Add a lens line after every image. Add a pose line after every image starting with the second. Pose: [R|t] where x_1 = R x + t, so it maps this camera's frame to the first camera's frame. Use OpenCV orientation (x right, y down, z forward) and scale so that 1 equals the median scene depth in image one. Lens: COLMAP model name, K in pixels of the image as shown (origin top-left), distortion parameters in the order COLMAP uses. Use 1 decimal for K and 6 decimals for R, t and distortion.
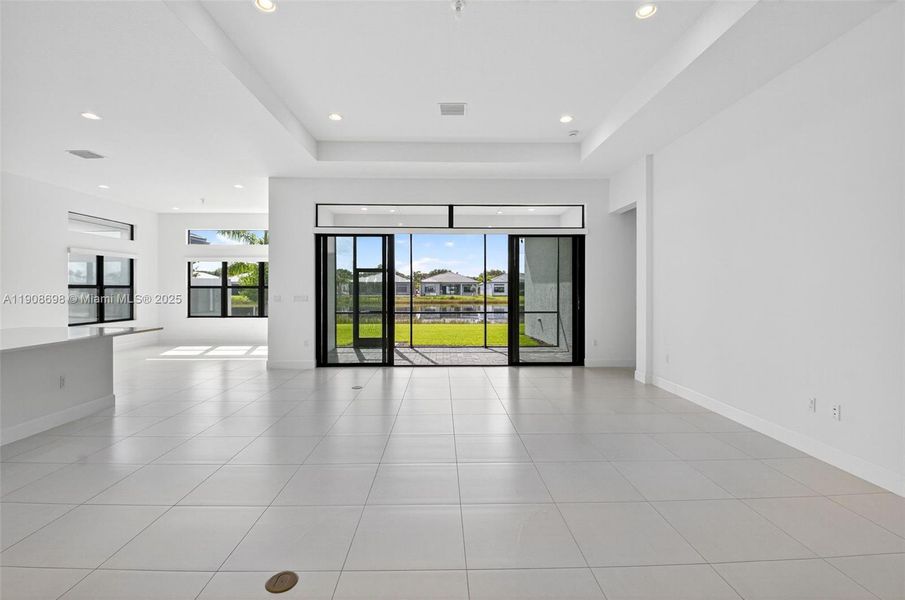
lens RADIAL K [[403.0, 0, 450.9], [0, 403.0, 292.4], [0, 0, 1]] dist [-0.010080, -0.009980]
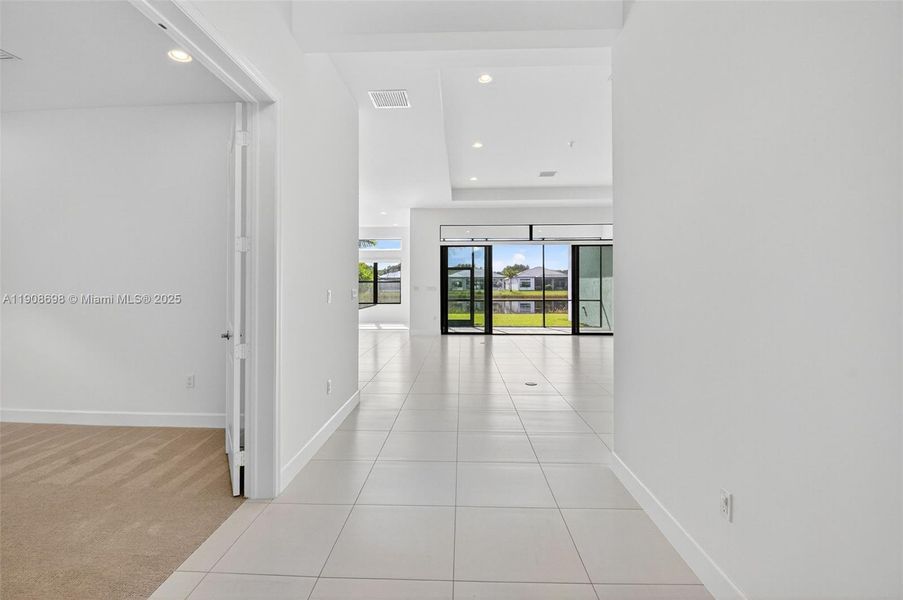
lens RADIAL K [[402.1, 0, 435.7], [0, 402.1, 282.2], [0, 0, 1]] dist [-0.010080, -0.009980]
pose [[0.995931, -0.002689, -0.090083, -0.172350], [0.001514, 0.999913, -0.013109, 0.008496], [0.090110, 0.012919, 0.995848, -0.389818]]
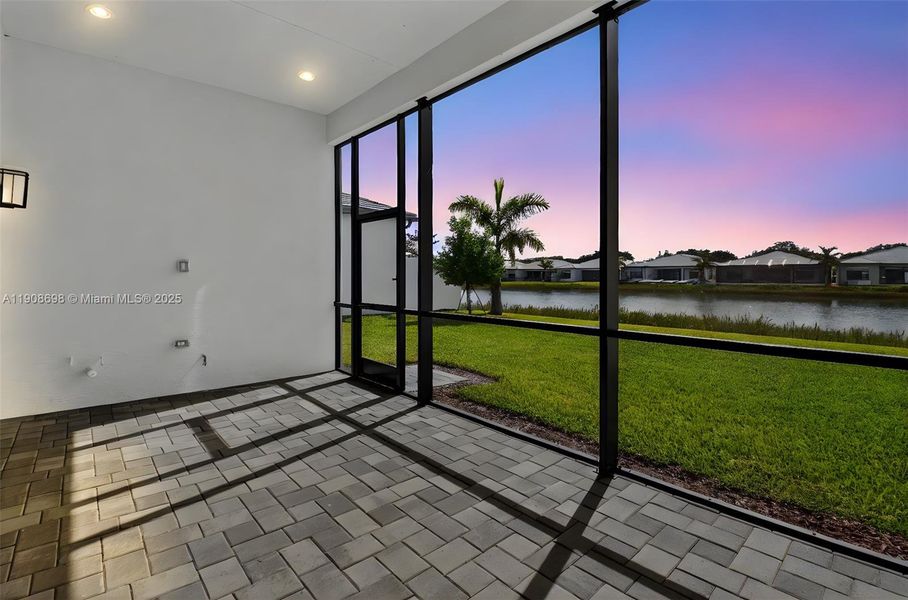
lens RADIAL K [[412.7, 0, 442.0], [0, 412.7, 277.7], [0, 0, 1]] dist [-0.003341, -0.010804]
pose [[0.638321, 0.003634, -0.769761, 0.257901], [-0.006308, 0.999980, -0.000509, 0.017022], [0.769744, 0.005180, 0.638331, 0.892841]]
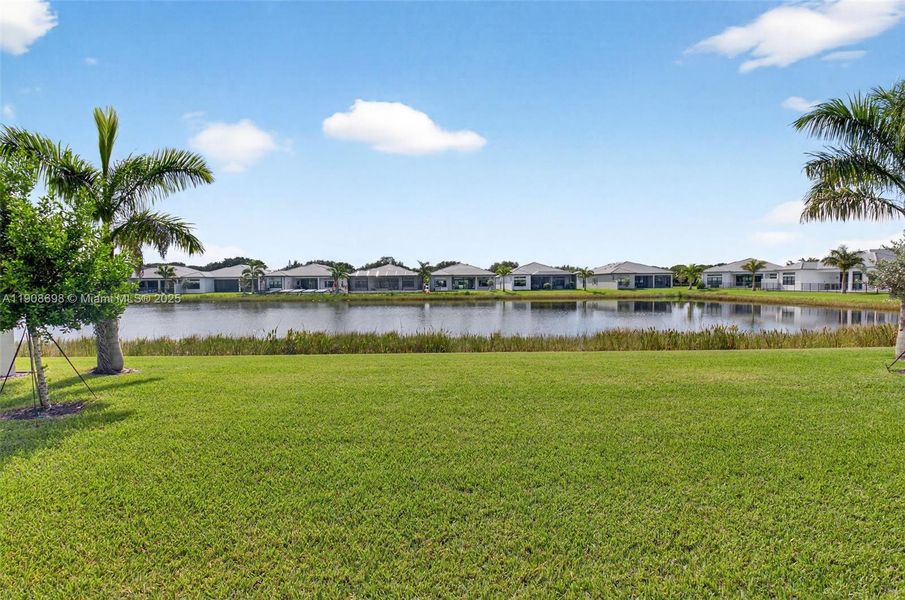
lens RADIAL K [[410.8, 0, 446.5], [0, 410.8, 300.4], [0, 0, 1]] dist [-0.004473, -0.010224]
pose [[0.999669, -0.007478, -0.024626, -0.215564], [0.008319, 0.999381, 0.034195, -0.012957], [0.024355, -0.034388, 0.999112, 1.349459]]
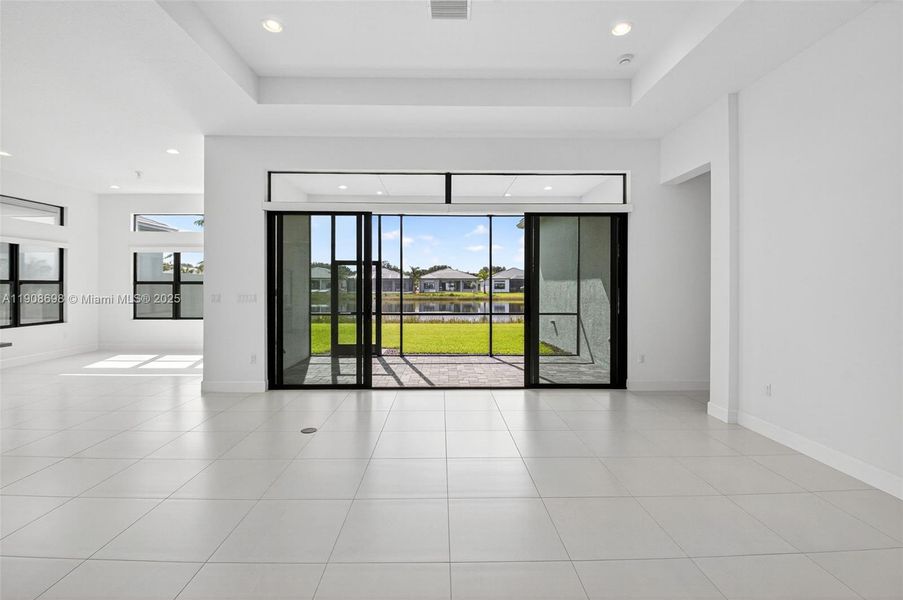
lens RADIAL K [[402.1, 0, 446.9], [0, 402.1, 288.0], [0, 0, 1]] dist [-0.010080, -0.009980]
pose [[0.999955, 0.001961, -0.009304, 0.003692], [-0.001981, 0.999996, -0.002127, -0.001863], [0.009300, 0.002146, 0.999954, 0.203567]]
